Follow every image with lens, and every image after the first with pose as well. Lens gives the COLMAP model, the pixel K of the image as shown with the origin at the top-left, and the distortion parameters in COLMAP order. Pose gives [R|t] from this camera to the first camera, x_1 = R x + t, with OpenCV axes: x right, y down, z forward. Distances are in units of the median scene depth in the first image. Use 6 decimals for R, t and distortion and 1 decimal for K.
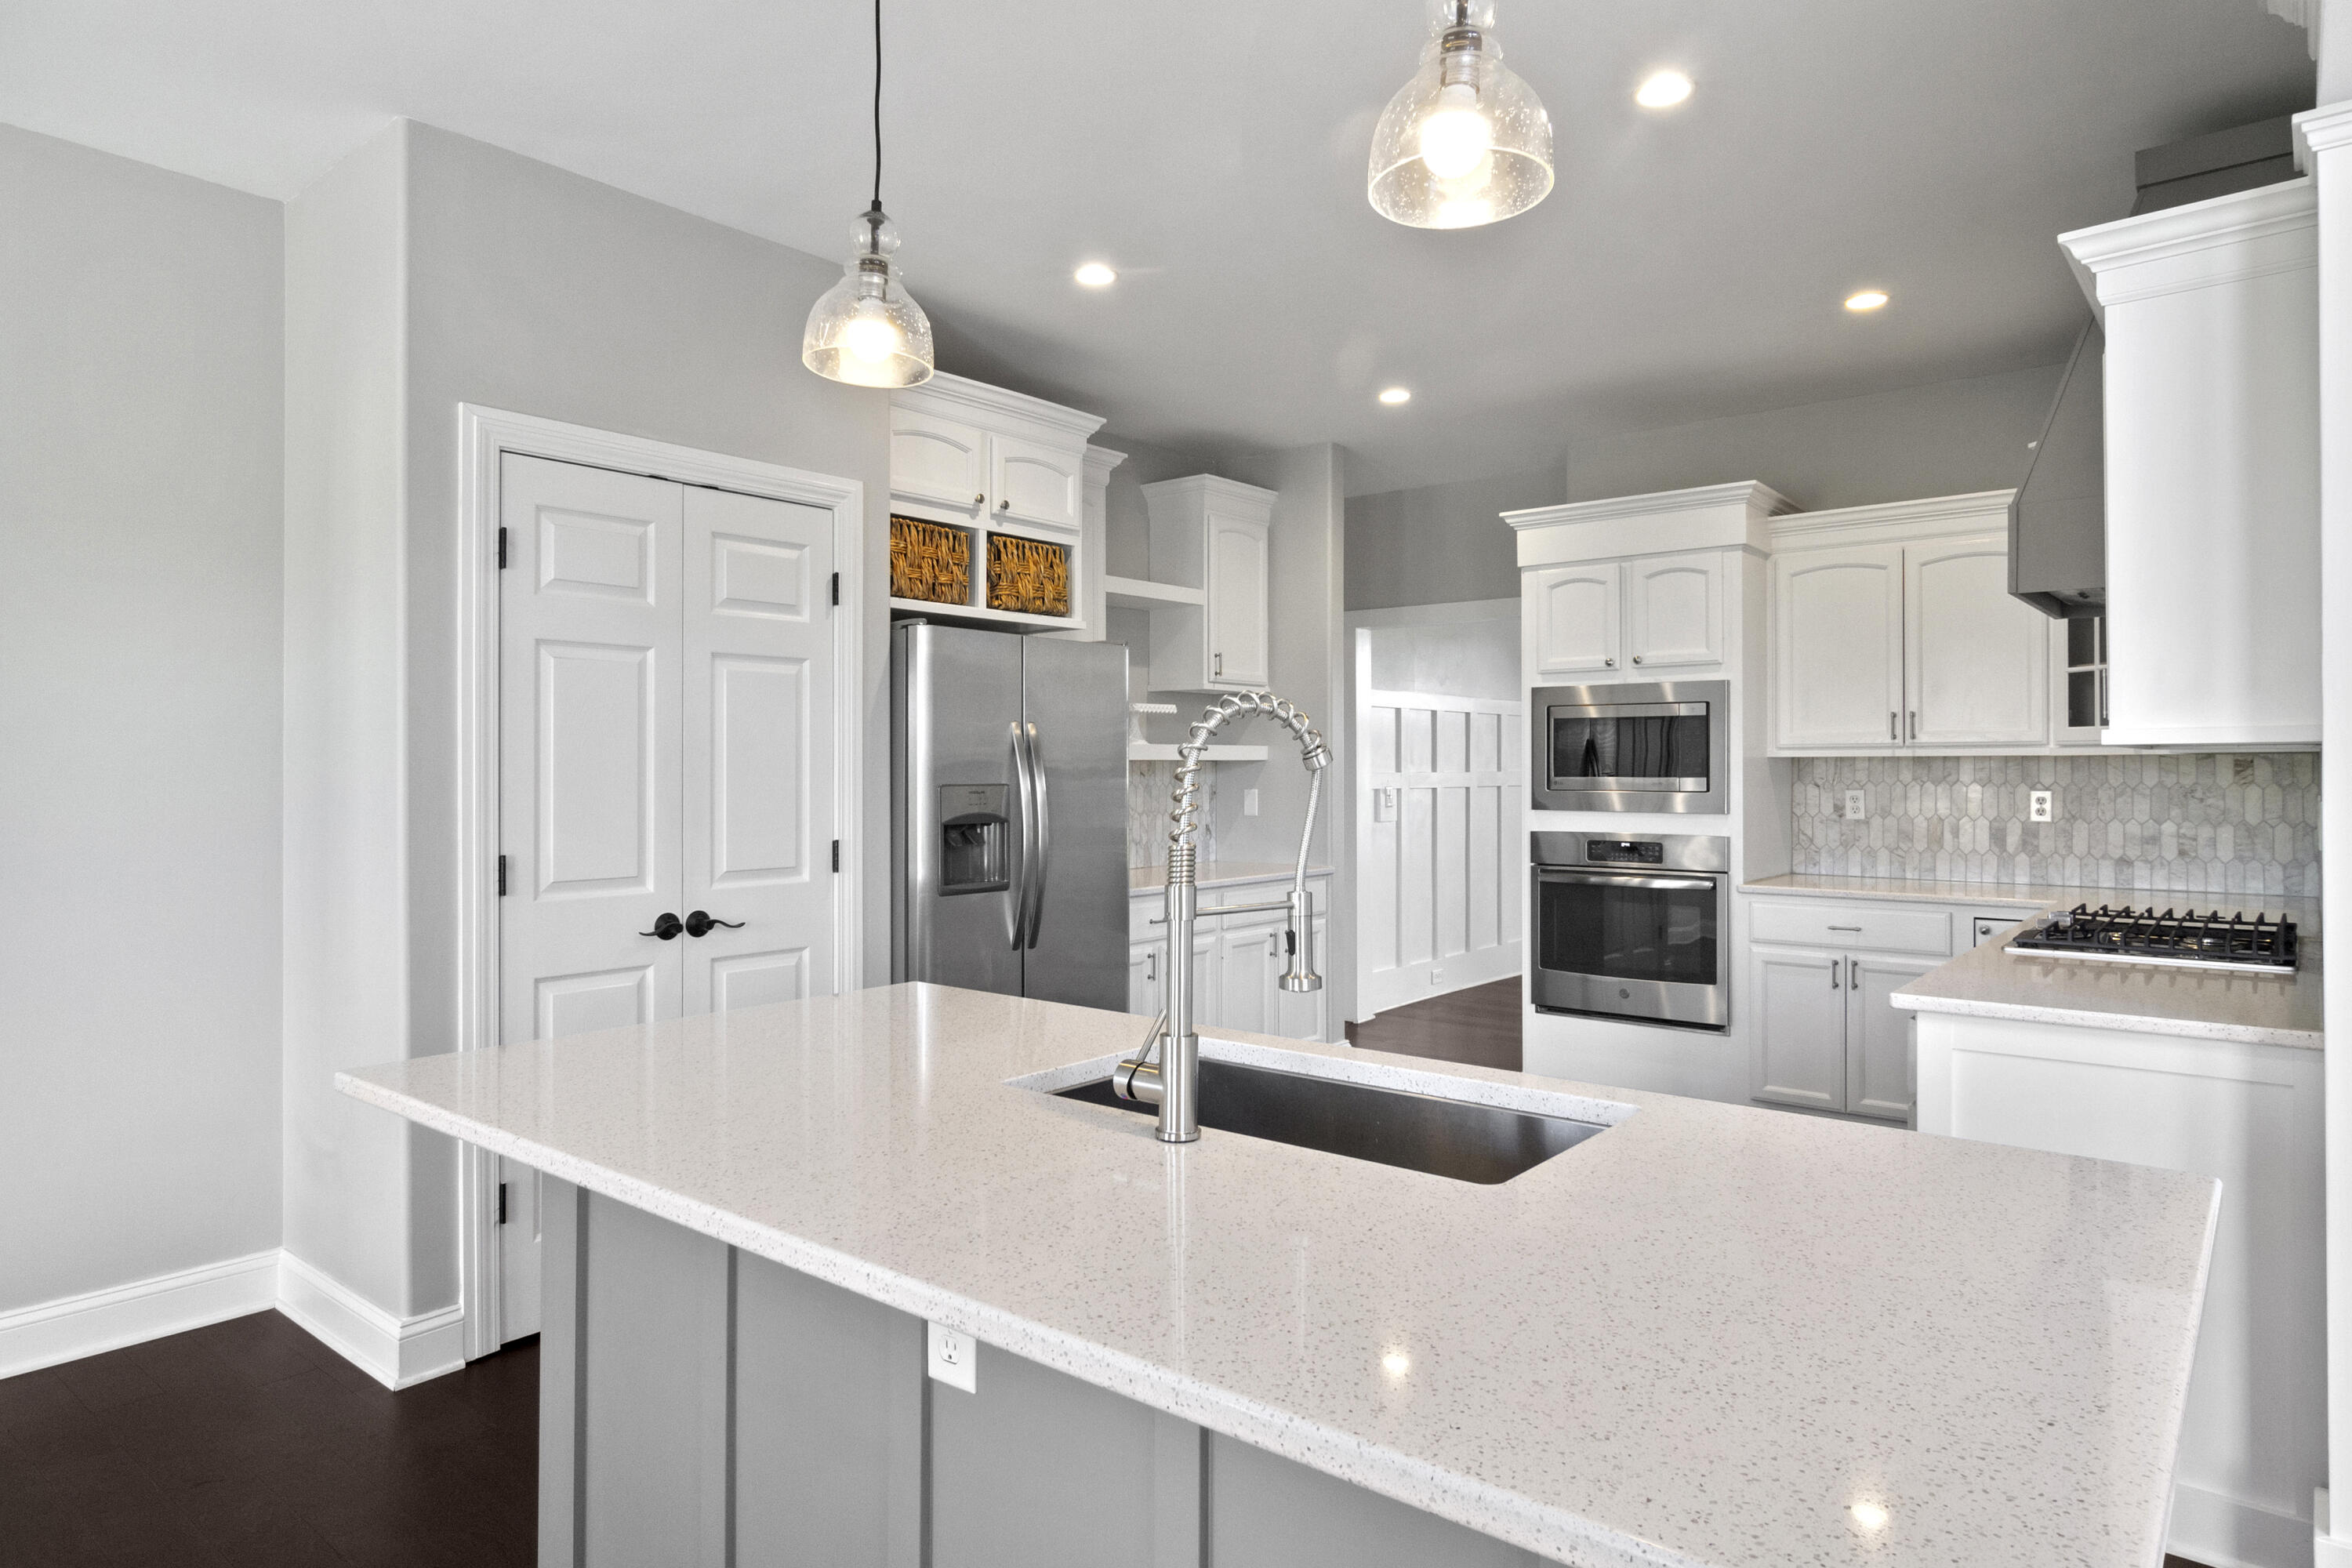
lens RADIAL K [[1372.4, 0, 1174.2], [0, 1372.4, 770.5], [0, 0, 1]] dist [-0.008930, 0.004719]
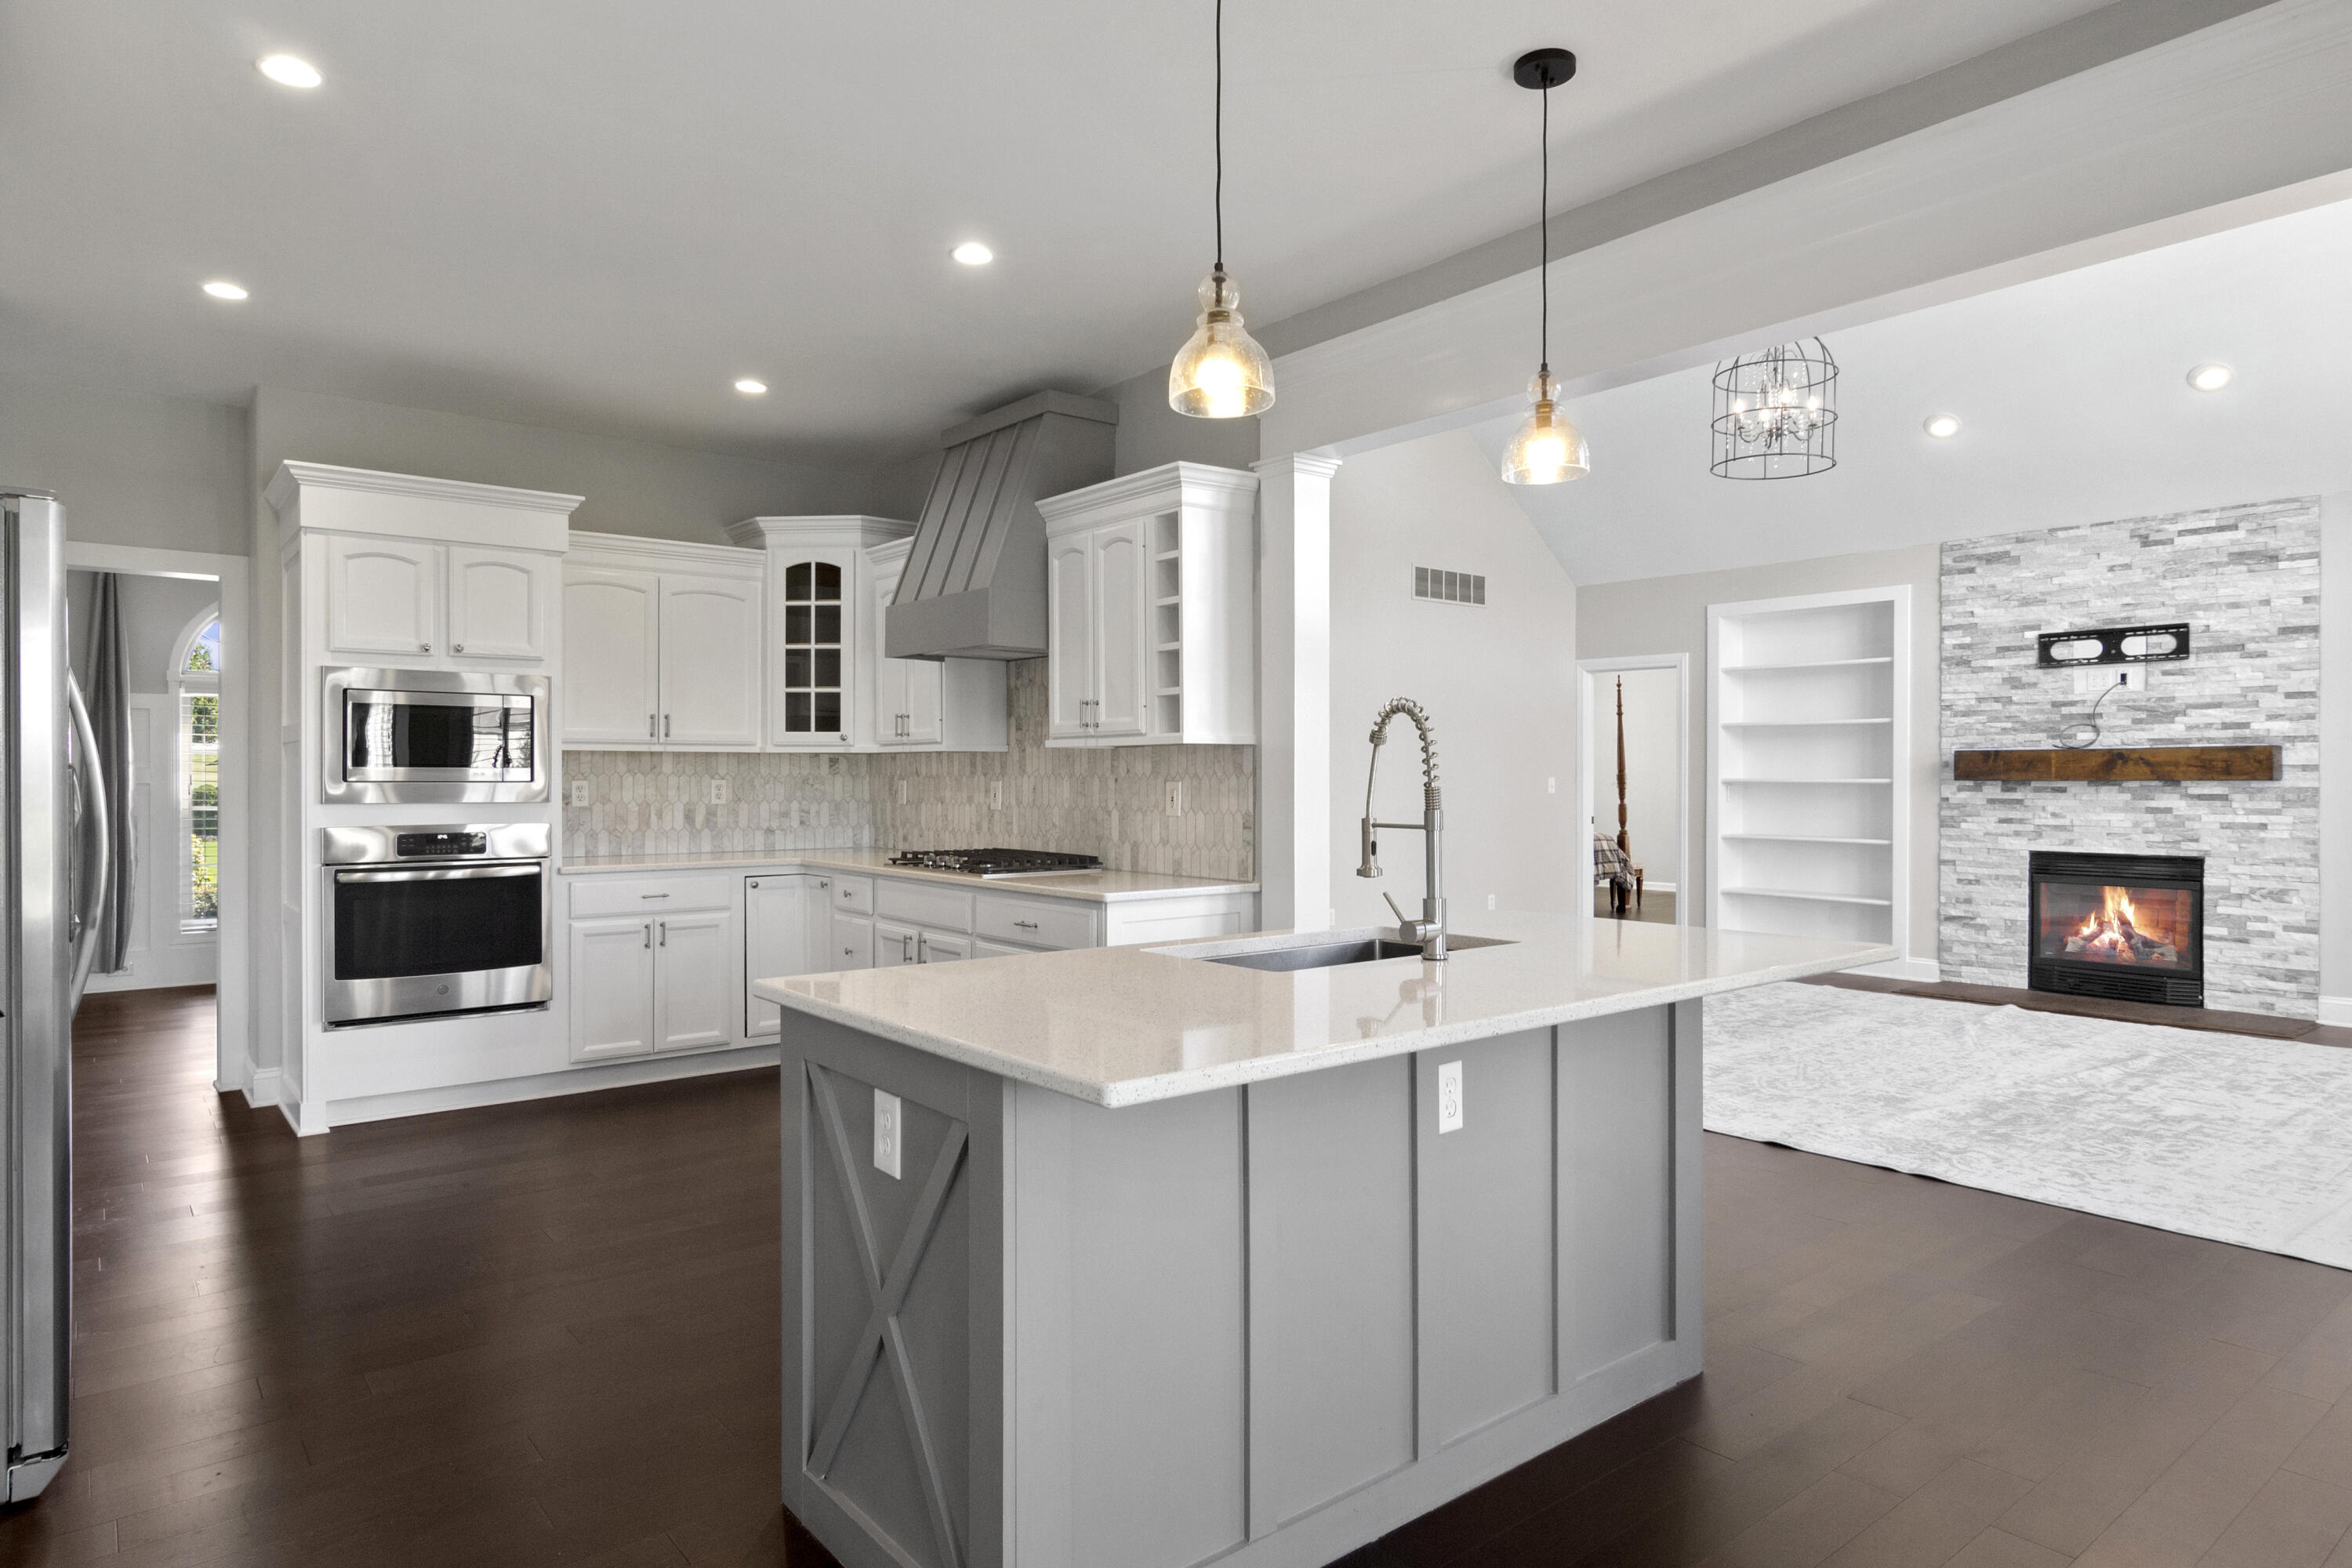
lens RADIAL K [[1372.4, 0, 1178.6], [0, 1372.4, 785.1], [0, 0, 1]] dist [-0.008930, 0.004719]
pose [[0.200154, -0.004470, 0.979754, -0.545066], [-0.000673, 0.999989, 0.004699, 0.013167], [-0.979764, -0.001600, 0.200148, 0.307248]]
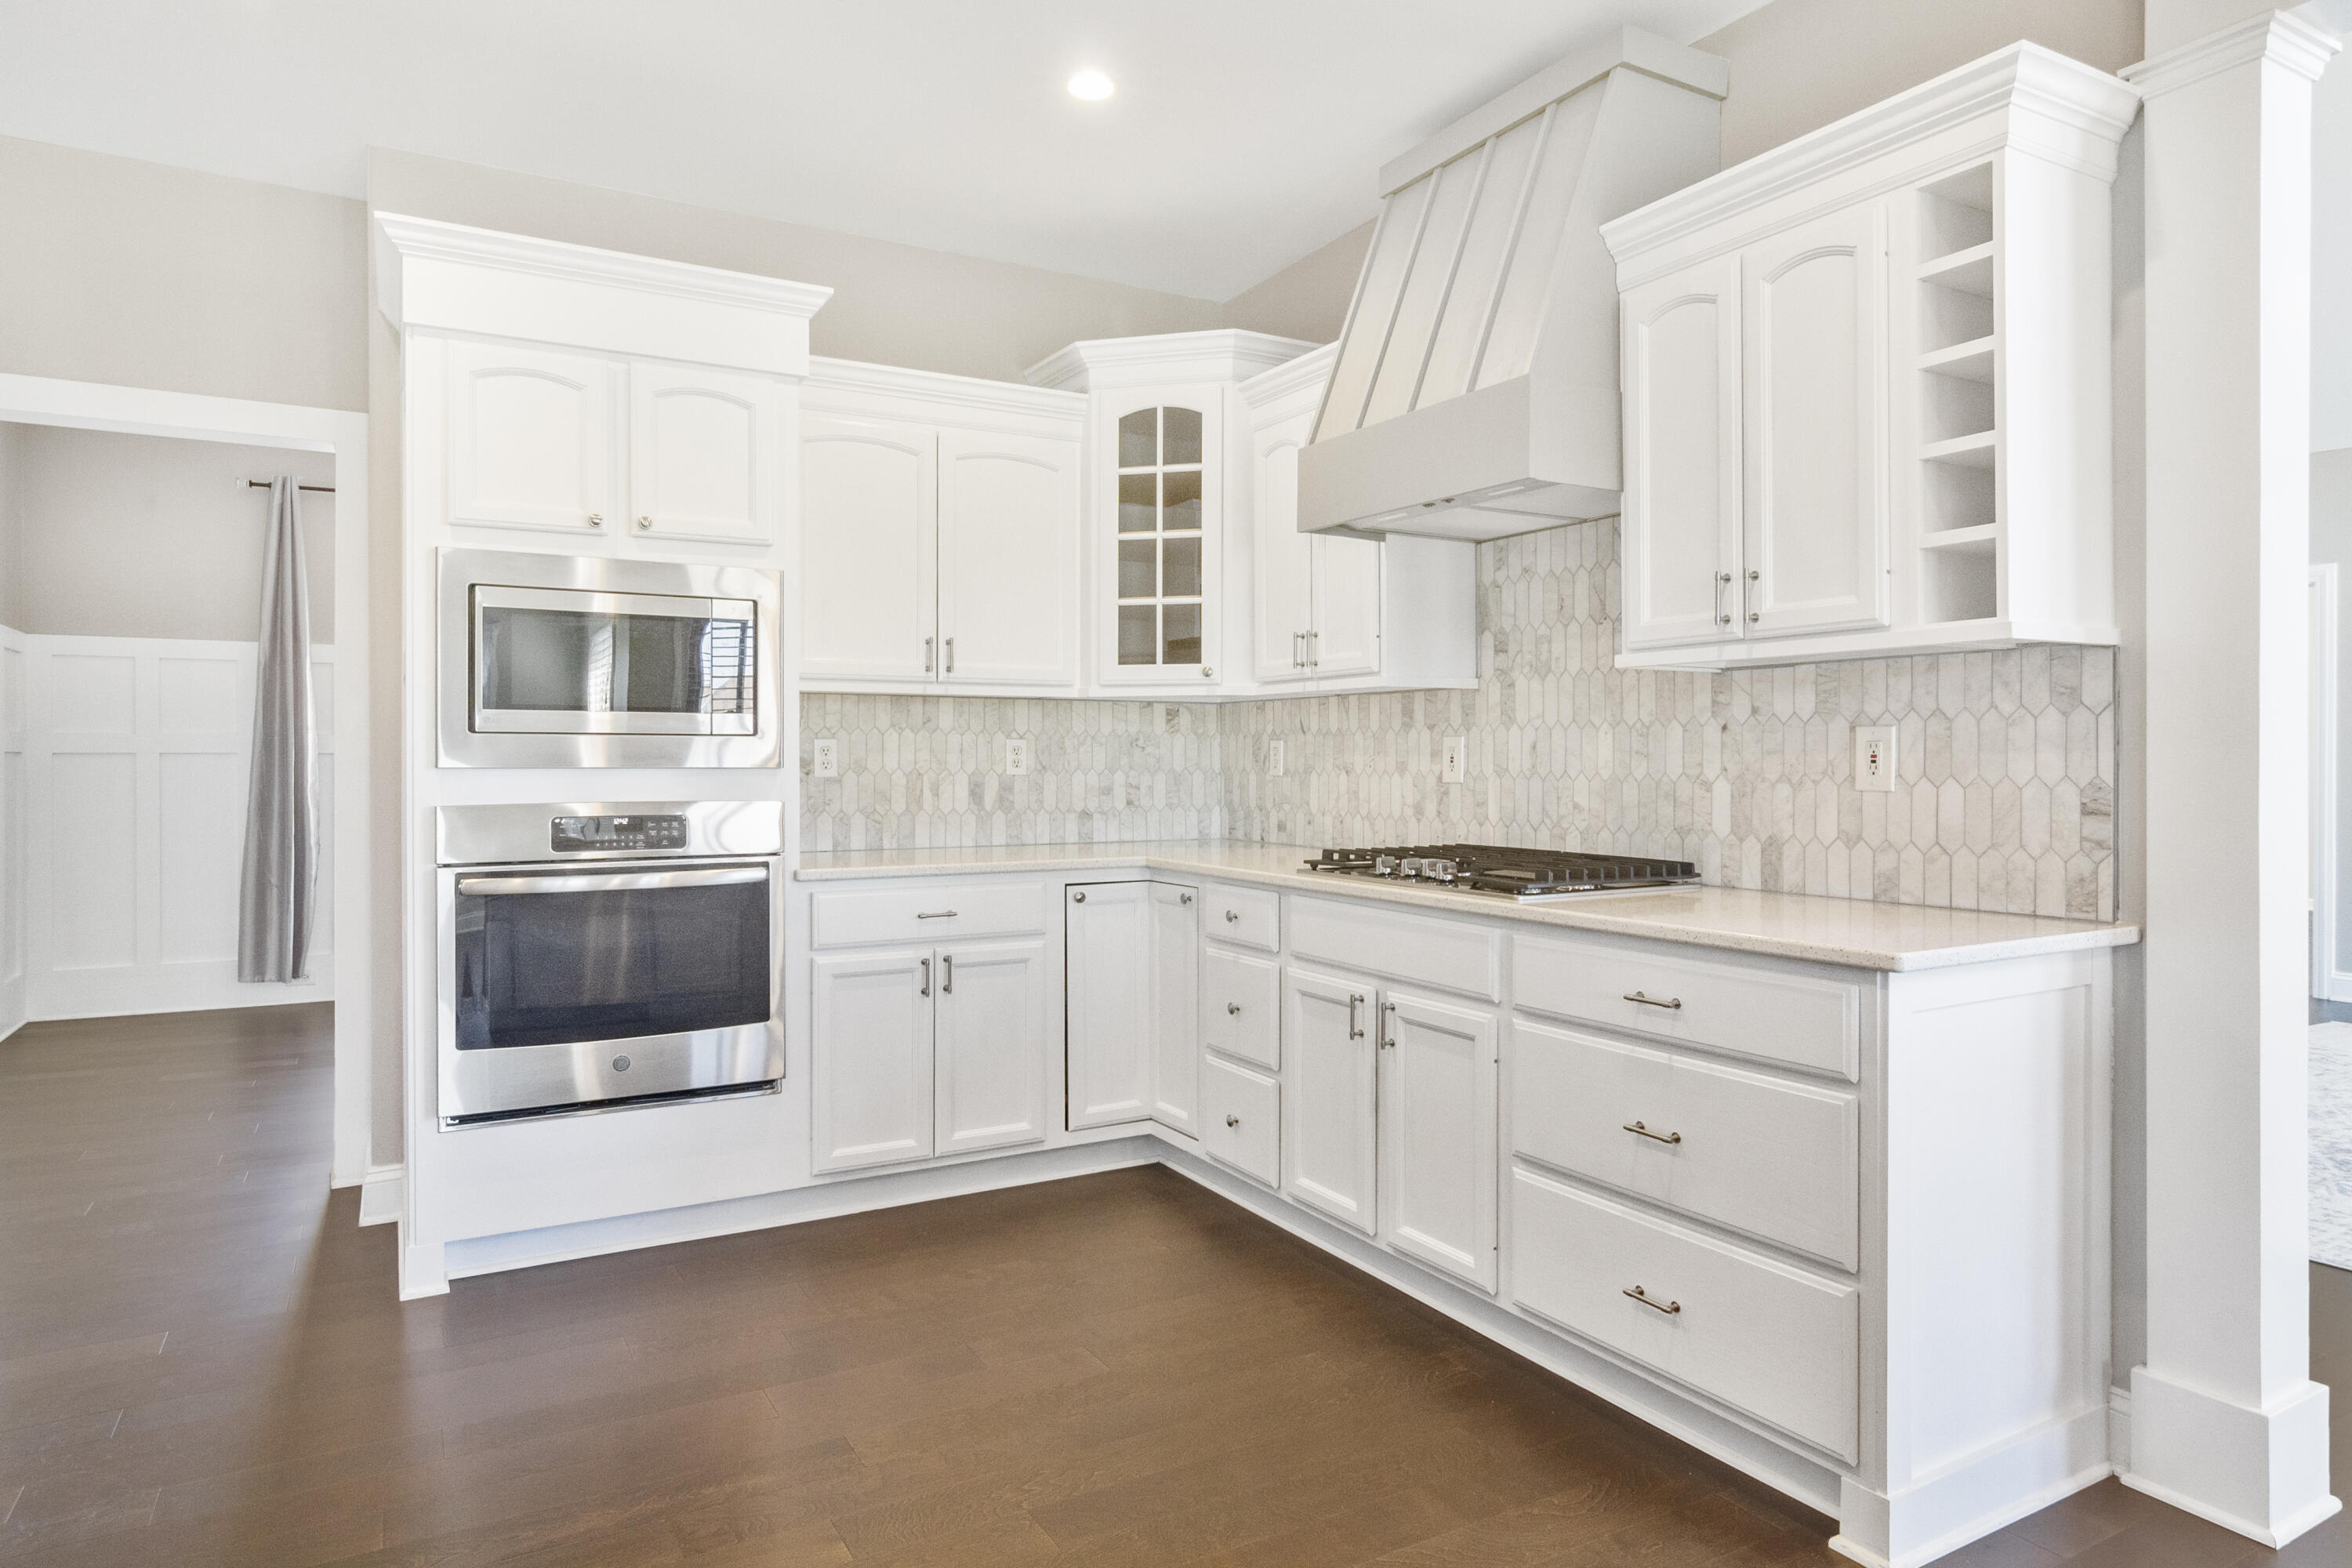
lens RADIAL K [[1372.4, 0, 1160.2], [0, 1372.4, 770.0], [0, 0, 1]] dist [-0.008930, 0.004719]
pose [[0.363214, -0.005574, 0.931689, -0.163597], [0.000567, 0.999983, 0.005762, 0.029081], [-0.931705, -0.001565, 0.363212, 0.578341]]
